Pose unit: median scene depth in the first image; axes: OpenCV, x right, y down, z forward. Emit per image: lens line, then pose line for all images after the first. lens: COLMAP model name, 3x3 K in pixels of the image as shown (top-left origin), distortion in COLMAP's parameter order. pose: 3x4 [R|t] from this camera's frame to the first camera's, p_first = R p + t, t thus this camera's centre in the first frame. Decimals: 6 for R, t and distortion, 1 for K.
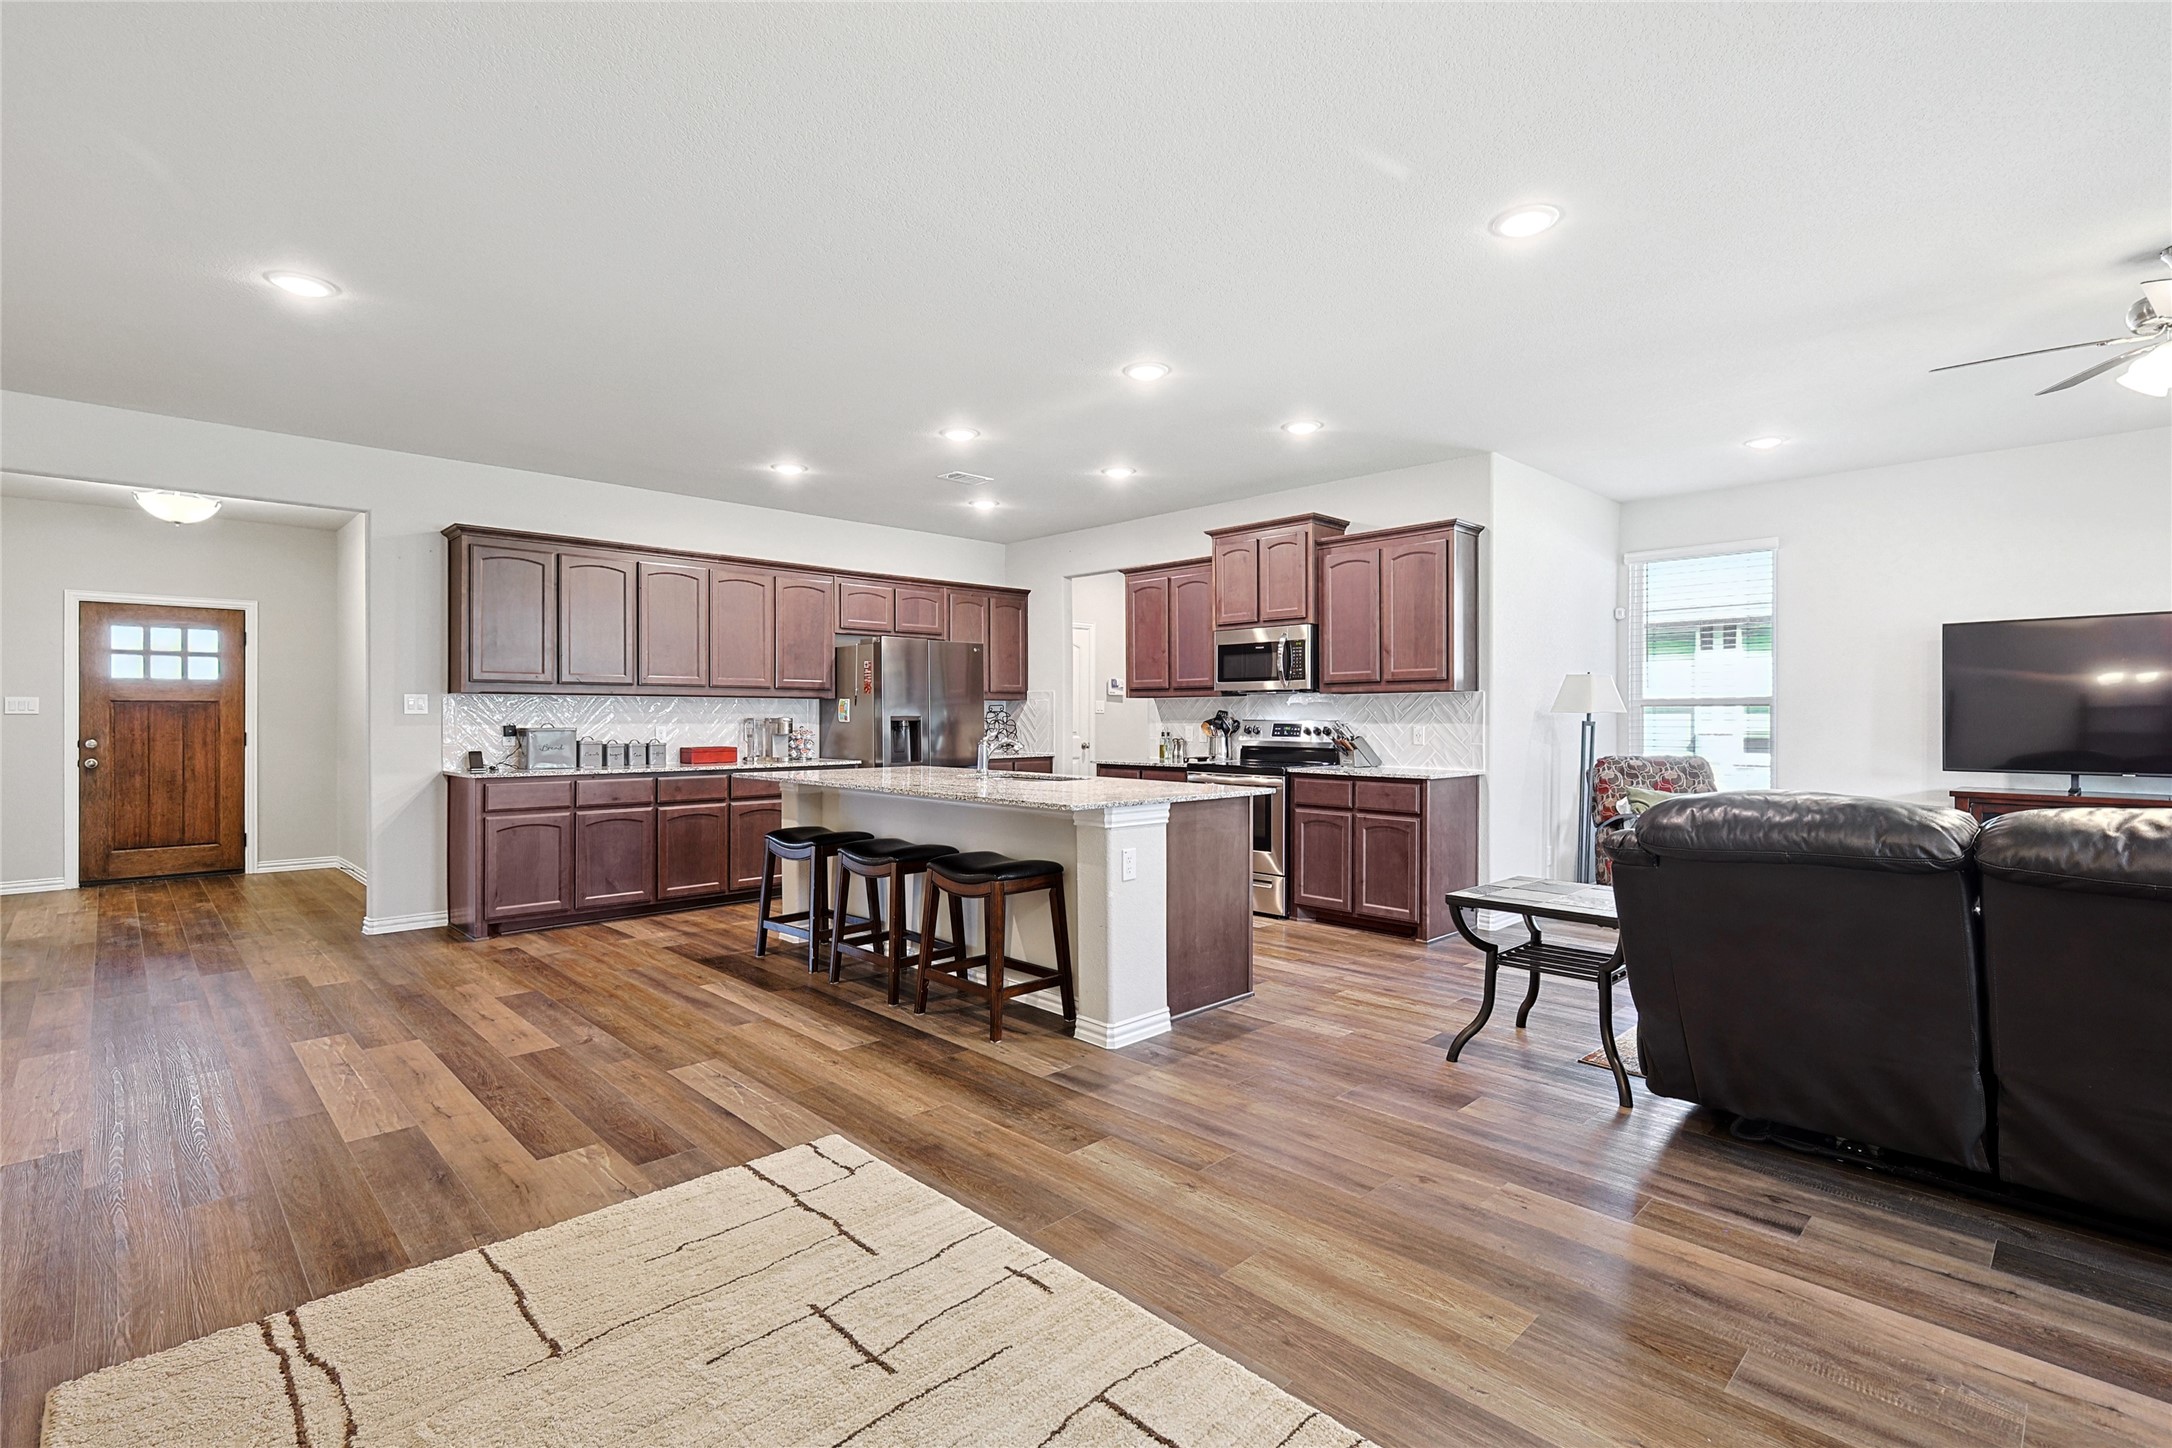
lens RADIAL K [[1012.8, 0, 1074.8], [0, 1012.8, 713.2], [0, 0, 1]] dist [0.003017, 0.000533]
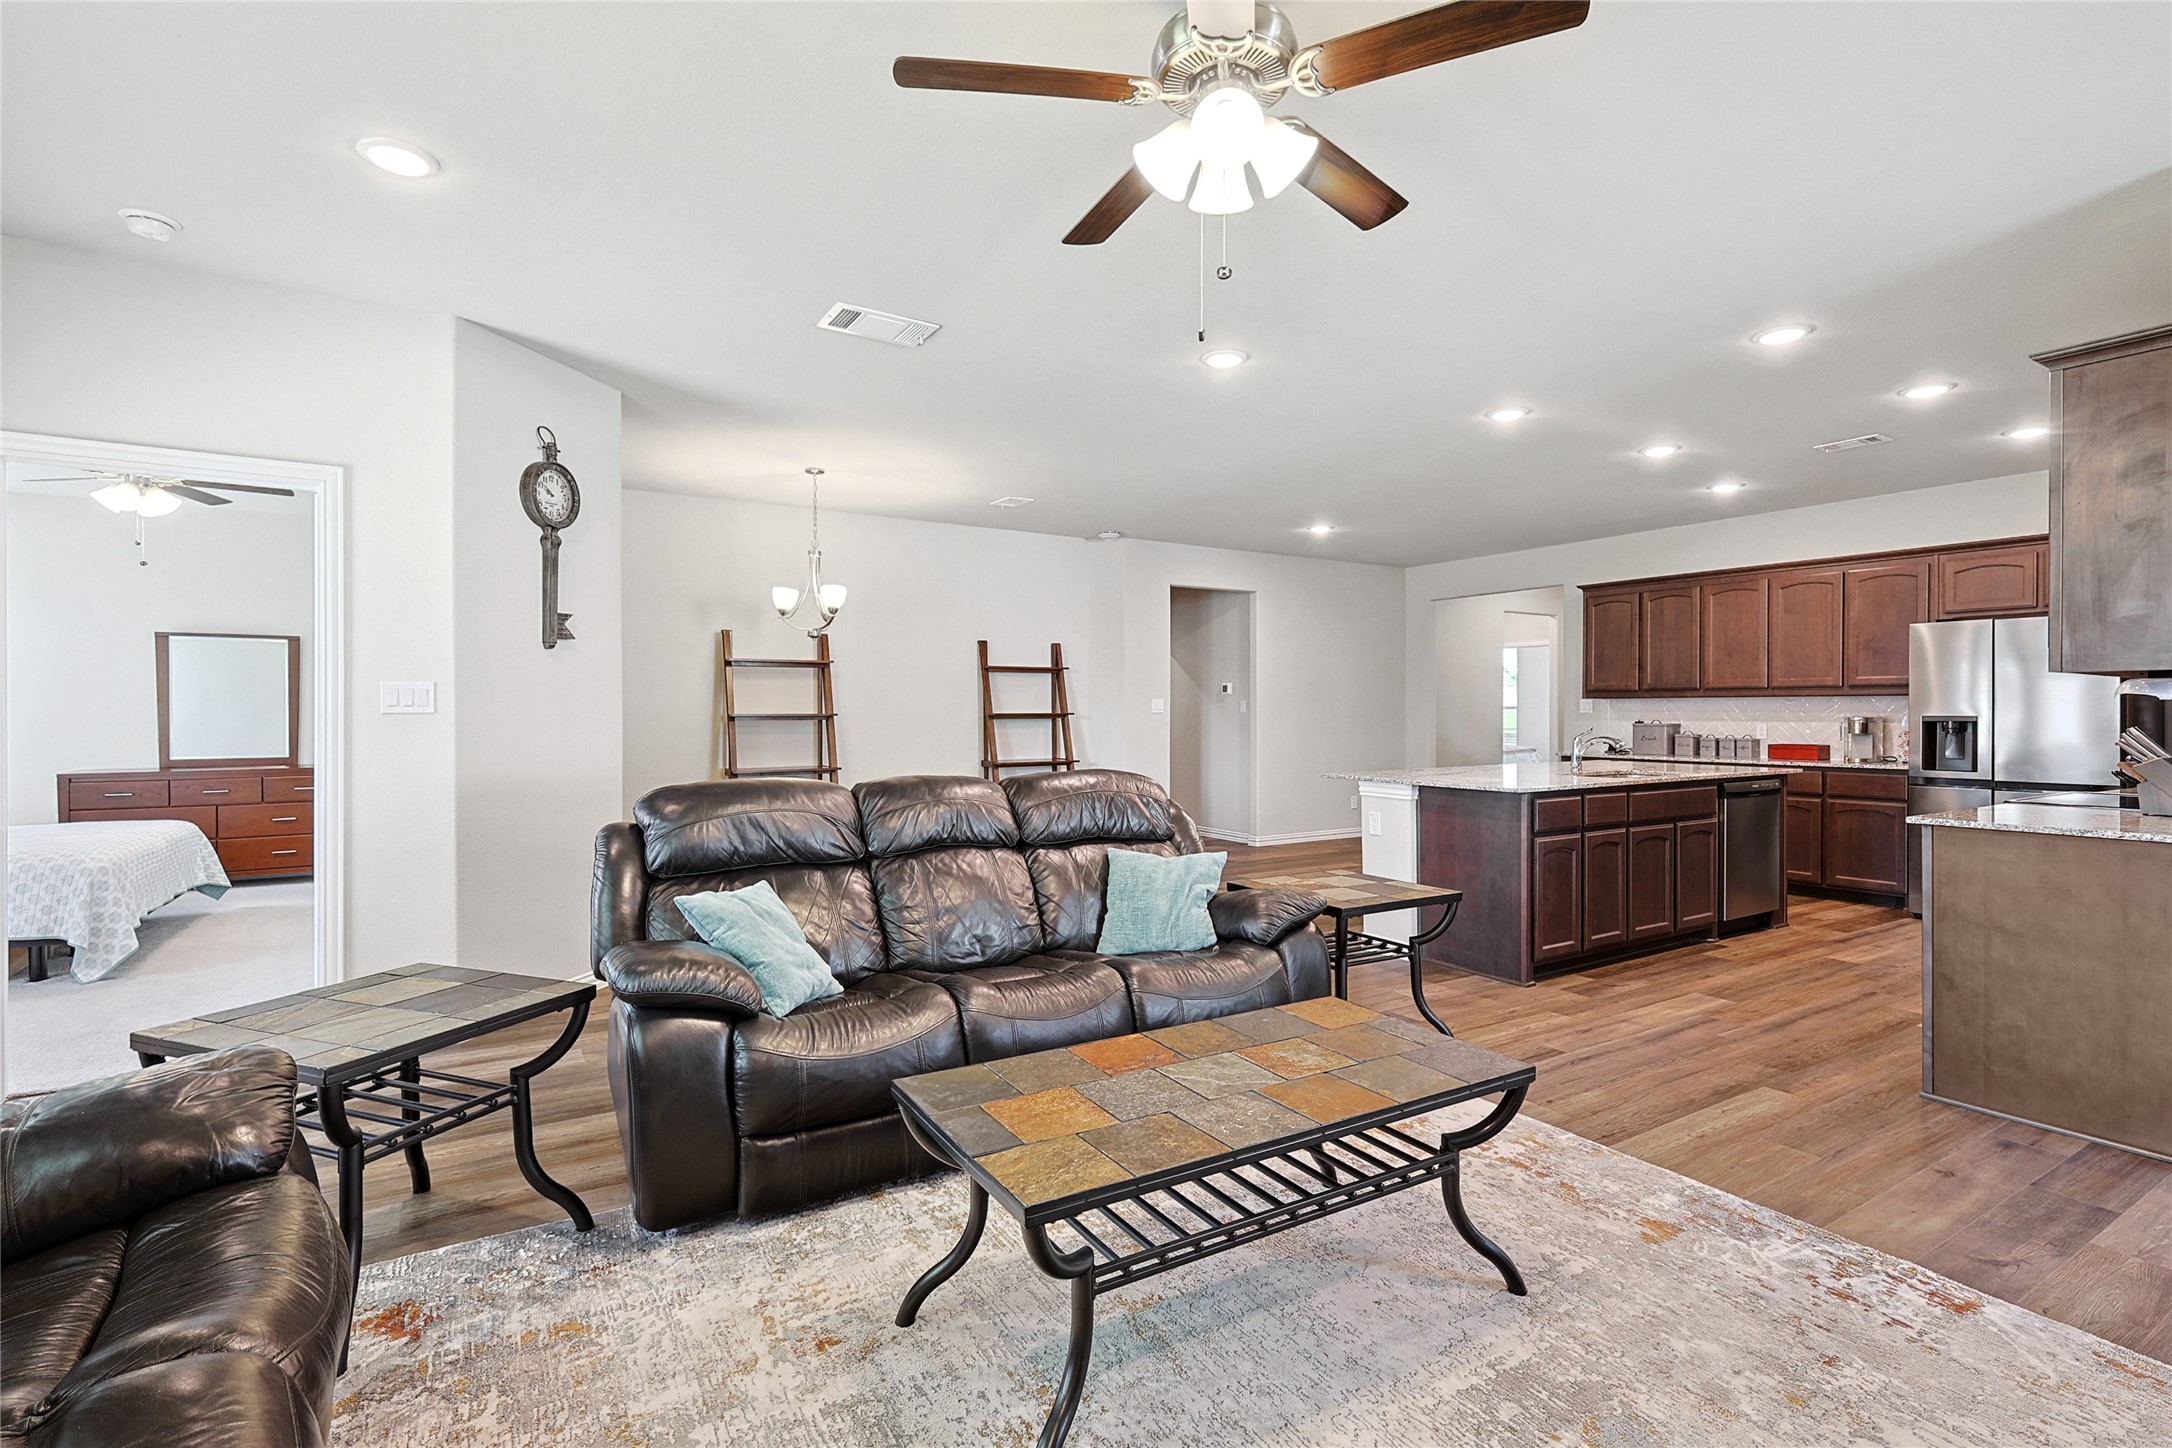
lens RADIAL K [[1012.8, 0, 1098.6], [0, 1012.8, 717.9], [0, 0, 1]] dist [0.003017, 0.000533]
pose [[-0.205106, 0.004995, -0.978727, 0.911908], [0.001957, 0.999987, 0.004693, -0.000375], [0.978738, -0.000953, -0.205113, 0.564302]]
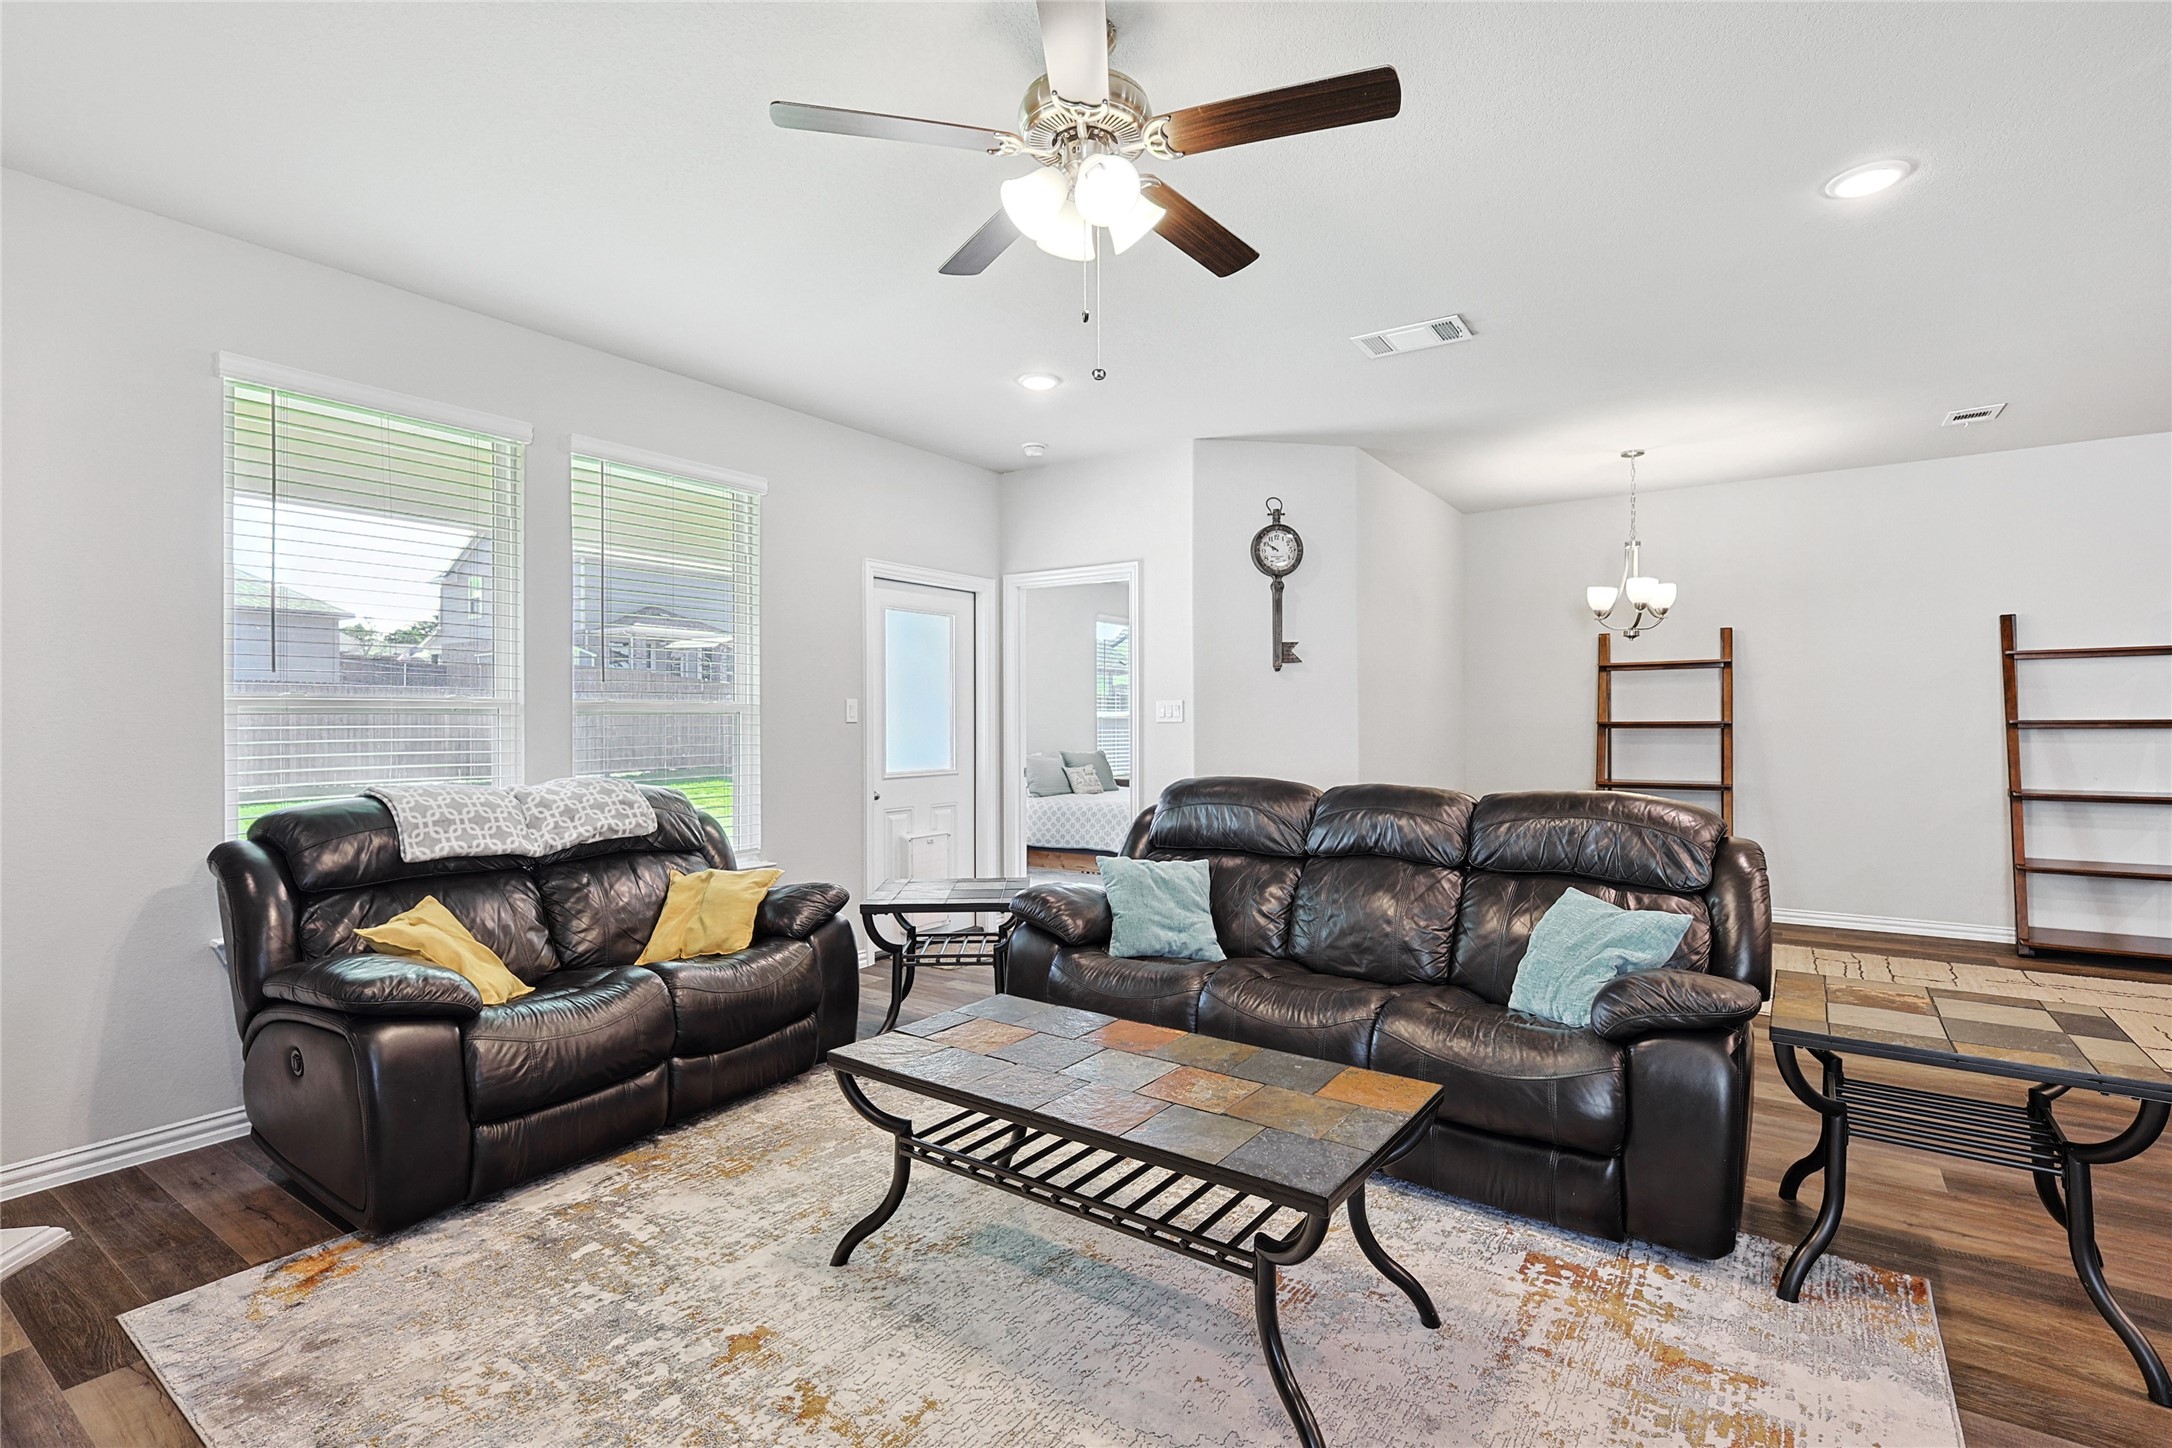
lens RADIAL K [[1012.8, 0, 1062.8], [0, 1012.8, 719.1], [0, 0, 1]] dist [0.003017, 0.000533]
pose [[-0.981565, 0.002046, -0.191115, 0.663672], [0.003318, 0.999974, -0.006334, 0.000894], [0.191098, -0.006851, -0.981547, 0.873201]]
